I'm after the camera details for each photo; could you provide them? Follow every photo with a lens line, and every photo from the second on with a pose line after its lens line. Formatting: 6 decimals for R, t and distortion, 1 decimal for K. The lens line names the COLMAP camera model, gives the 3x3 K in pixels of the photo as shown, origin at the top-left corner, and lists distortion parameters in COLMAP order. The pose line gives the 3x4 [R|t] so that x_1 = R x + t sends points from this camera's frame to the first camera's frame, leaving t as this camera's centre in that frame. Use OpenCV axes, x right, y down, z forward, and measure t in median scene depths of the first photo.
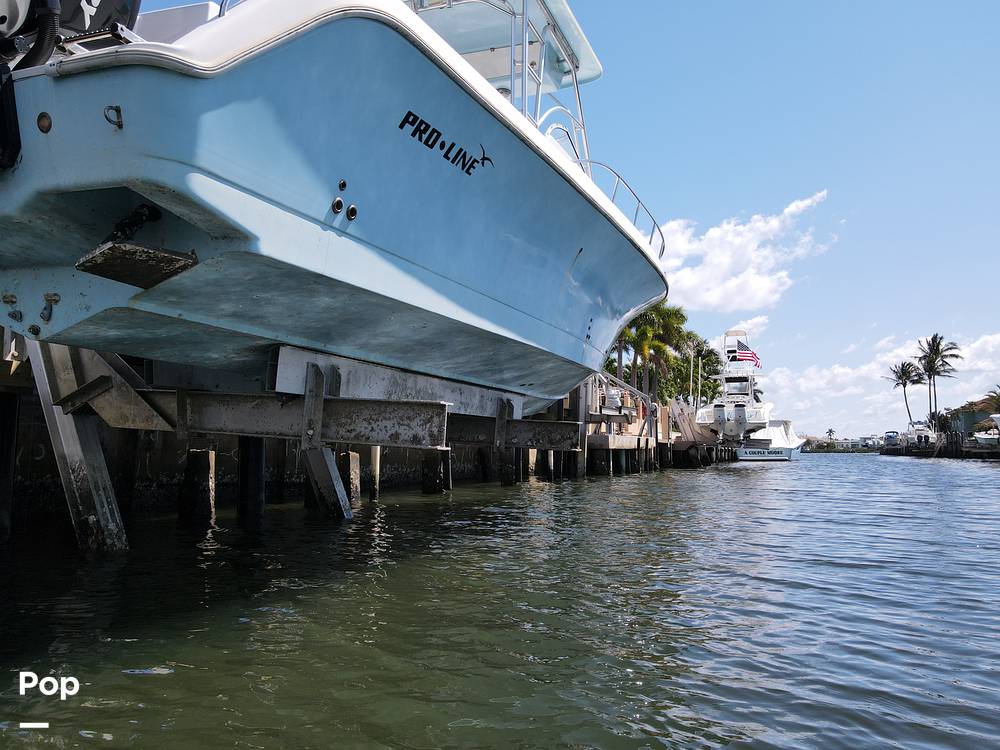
lens RADIAL K [[732.8, 0, 500.0], [0, 732.8, 375.0], [0, 0, 1]] dist [0.012425, -0.004728]
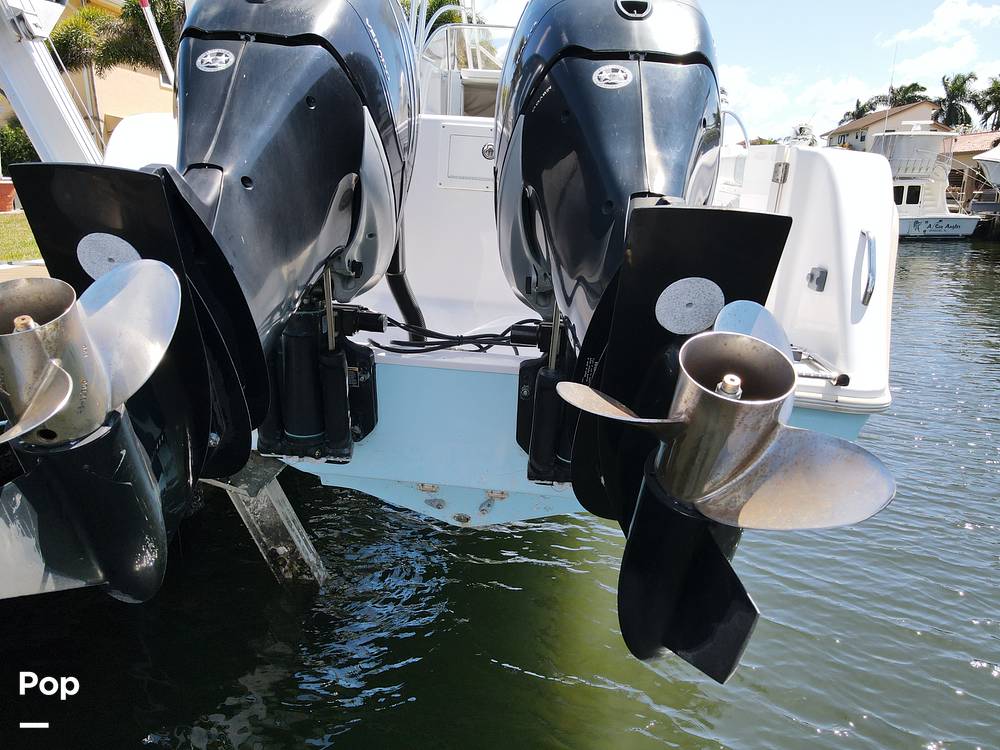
lens RADIAL K [[735.1, 0, 497.7], [0, 735.1, 379.9], [0, 0, 1]] dist [0.010520, -0.007565]
pose [[0.956701, -0.076515, 0.280835, -0.555686], [-0.028499, 0.935571, 0.351987, -0.364710], [-0.289674, -0.344750, 0.892881, 0.149389]]
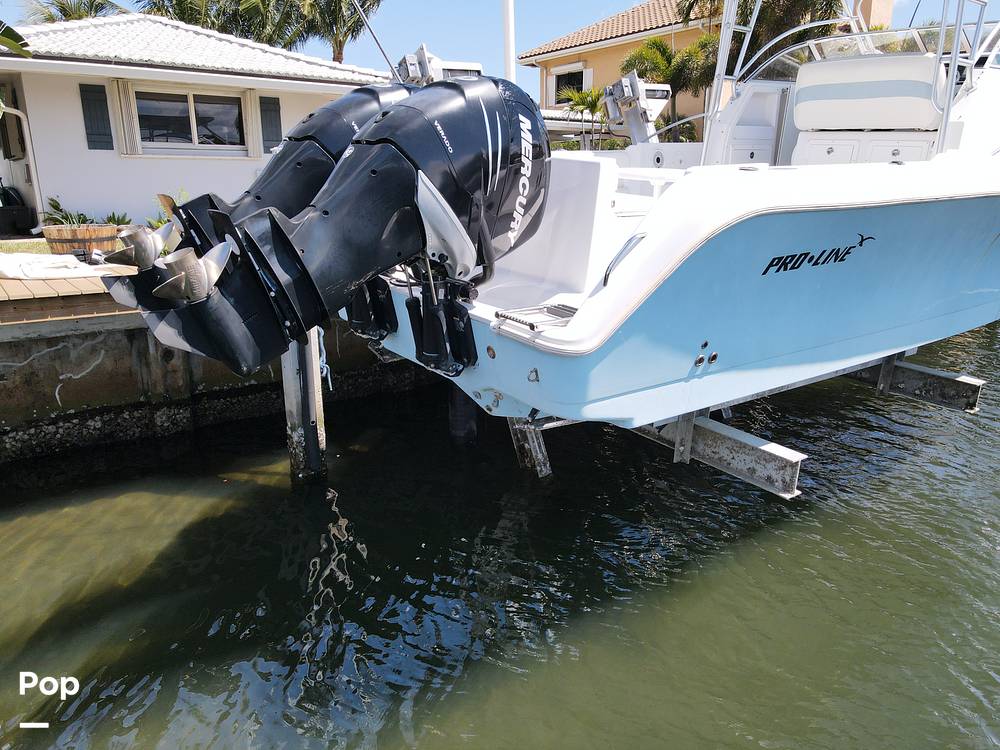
lens RADIAL K [[735.1, 0, 497.7], [0, 735.1, 379.9], [0, 0, 1]] dist [0.010520, -0.007565]
pose [[0.861404, 0.128425, -0.491416, 0.055265], [0.055081, 0.938182, 0.341732, -0.400660], [0.504924, -0.321437, 0.801080, -0.083497]]
